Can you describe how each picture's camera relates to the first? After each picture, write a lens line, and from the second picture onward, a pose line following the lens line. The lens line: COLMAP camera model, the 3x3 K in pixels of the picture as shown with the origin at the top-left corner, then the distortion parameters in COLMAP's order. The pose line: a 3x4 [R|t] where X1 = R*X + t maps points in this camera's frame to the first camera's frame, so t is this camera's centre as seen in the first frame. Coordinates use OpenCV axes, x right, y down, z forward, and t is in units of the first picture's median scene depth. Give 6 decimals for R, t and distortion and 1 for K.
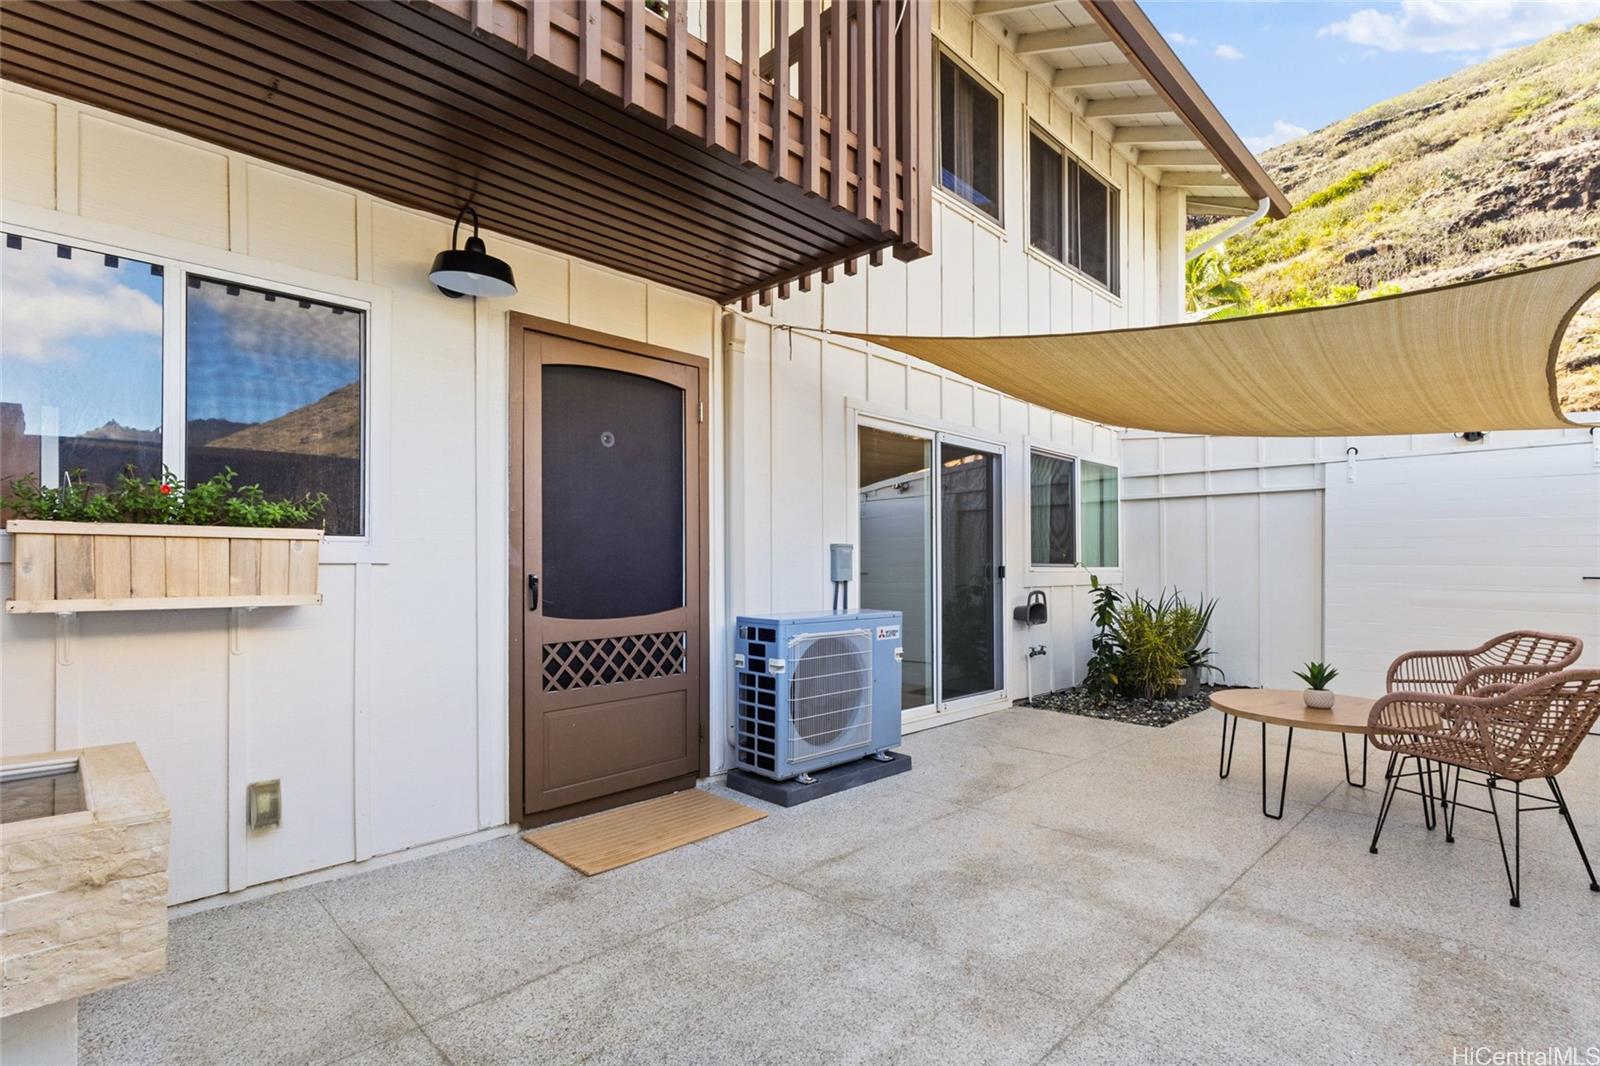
lens RADIAL K [[760.2, 0, 795.2], [0, 760.2, 545.0], [0, 0, 1]] dist [0.003784, 0.001101]
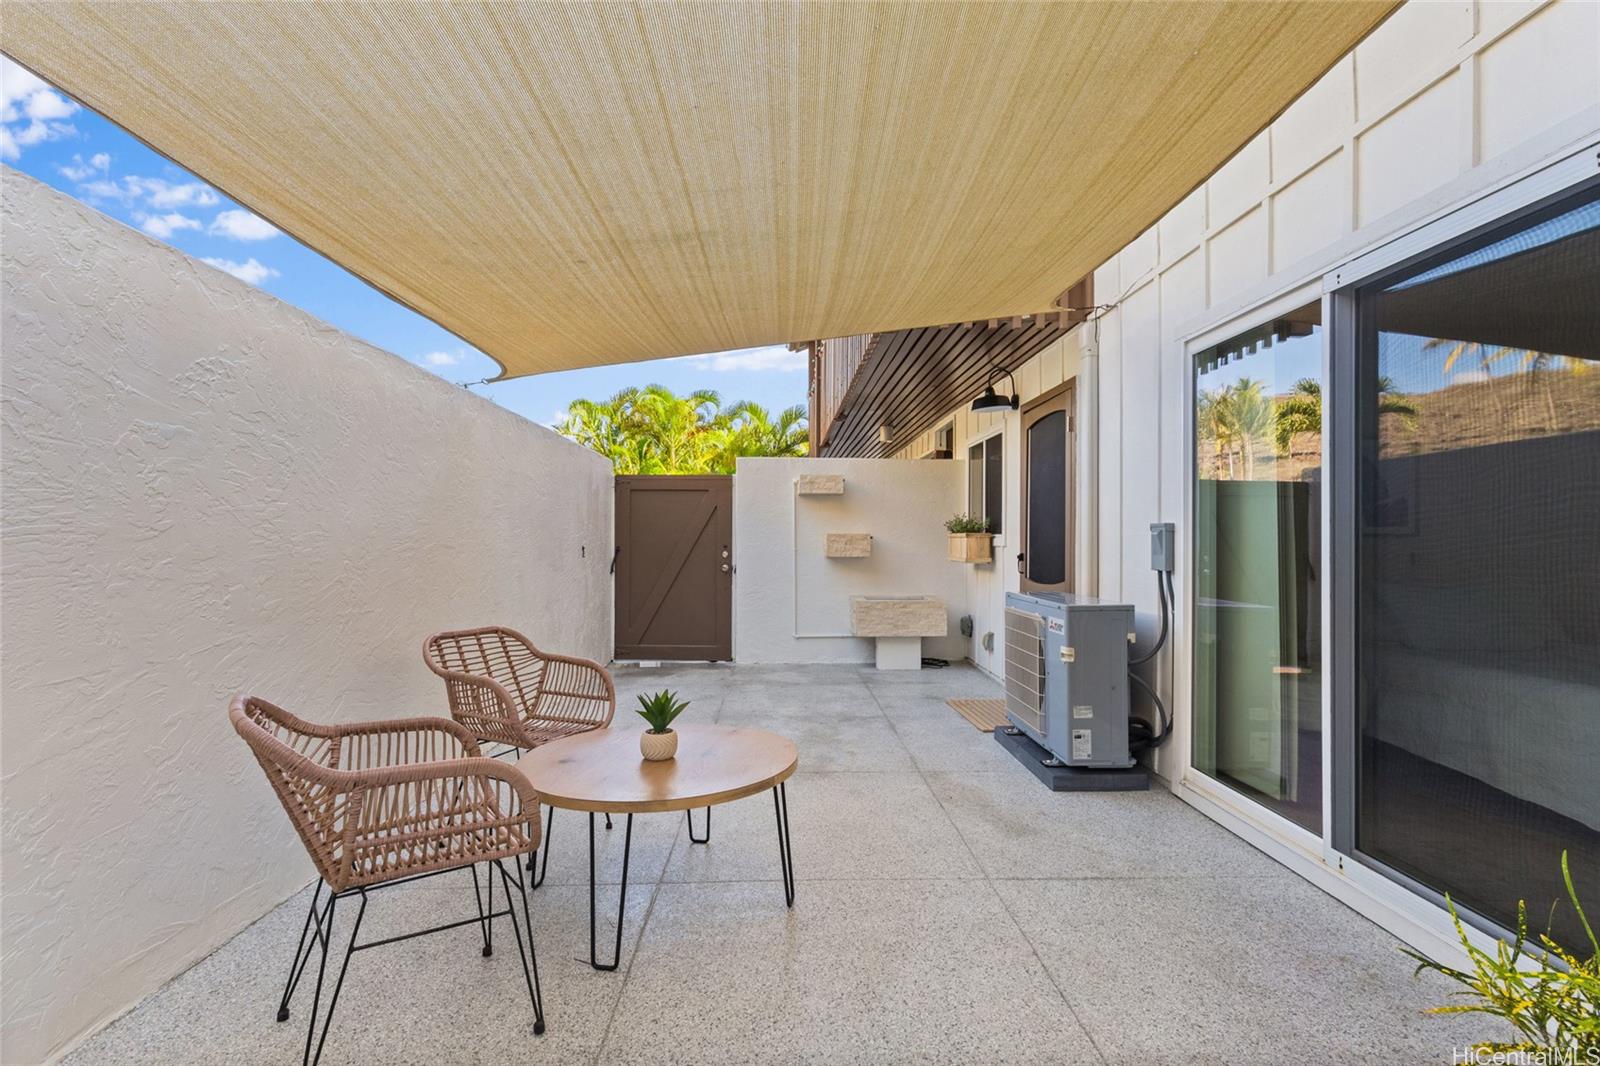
lens RADIAL K [[760.2, 0, 795.2], [0, 760.2, 545.0], [0, 0, 1]] dist [0.003784, 0.001101]
pose [[-0.680293, -0.004020, -0.732929, 0.948109], [0.004653, 0.999941, -0.009803, 0.028034], [0.732926, -0.010079, -0.680234, 1.338370]]
